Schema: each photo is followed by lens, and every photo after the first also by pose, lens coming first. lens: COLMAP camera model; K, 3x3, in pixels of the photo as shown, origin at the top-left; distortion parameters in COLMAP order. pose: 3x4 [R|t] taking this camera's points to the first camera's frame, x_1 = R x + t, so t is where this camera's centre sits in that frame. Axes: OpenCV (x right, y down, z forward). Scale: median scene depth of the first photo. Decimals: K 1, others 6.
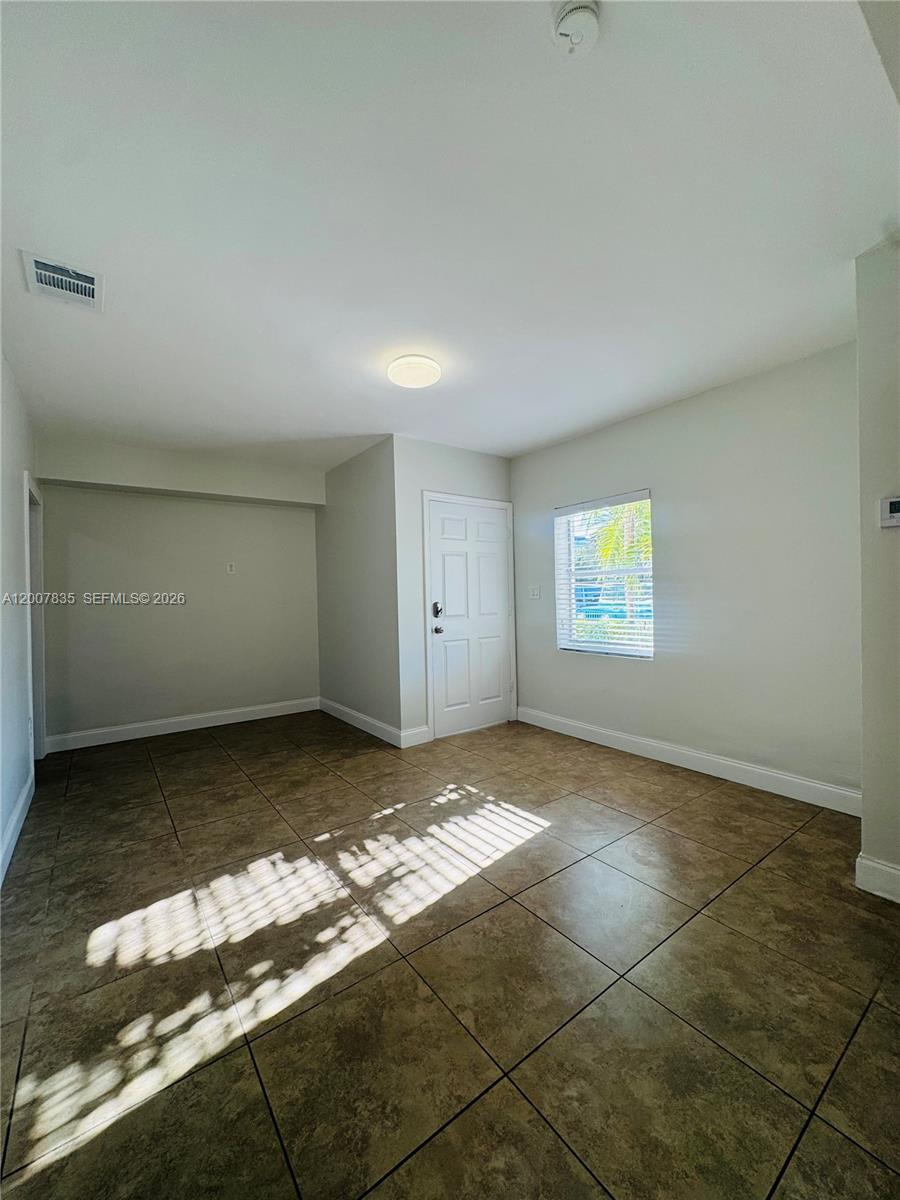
lens RADIAL K [[476.9, 0, 450.0], [0, 476.9, 600.0], [0, 0, 1]] dist [-0.000607, 0.000137]
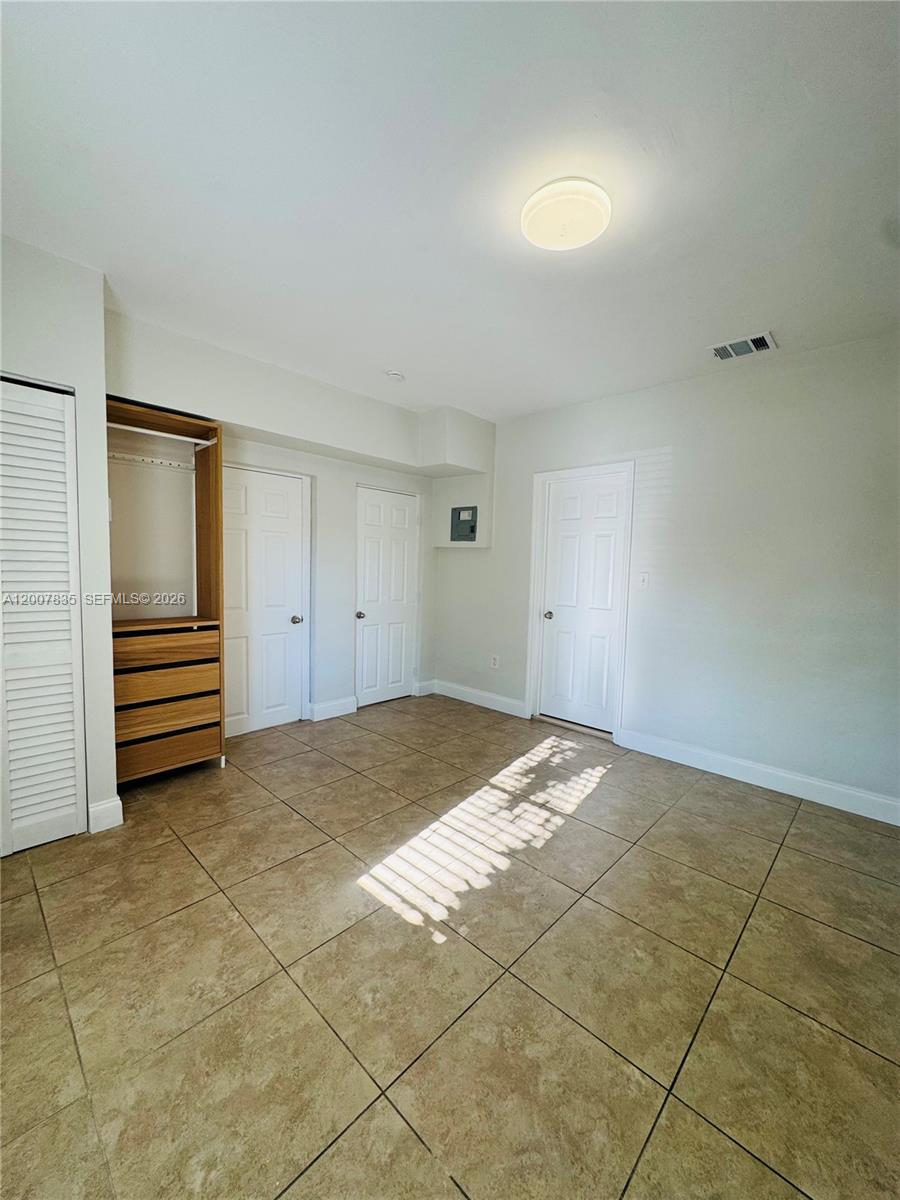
lens RADIAL K [[476.9, 0, 450.0], [0, 476.9, 600.0], [0, 0, 1]] dist [-0.000607, 0.000137]
pose [[-0.985734, 0.007317, -0.168149, 0.217284], [-0.007413, 0.996198, 0.086805, -0.053622], [0.168145, 0.086813, -0.981932, 1.991804]]
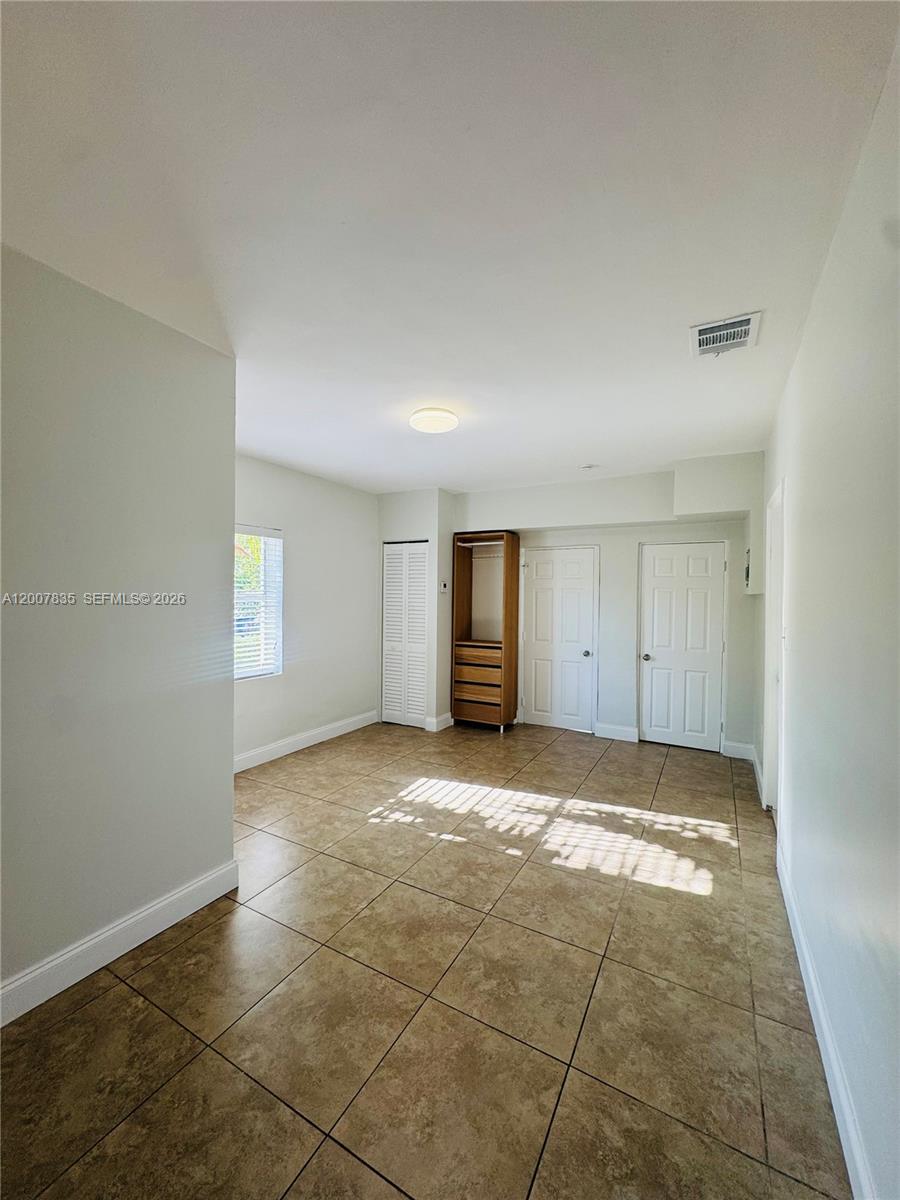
lens RADIAL K [[476.9, 0, 450.0], [0, 476.9, 600.0], [0, 0, 1]] dist [-0.000607, 0.000137]
pose [[-0.408618, 0.006750, 0.912681, -1.331541], [0.007227, 0.999965, -0.004160, -0.080064], [-0.912677, 0.004896, -0.408652, 1.743876]]
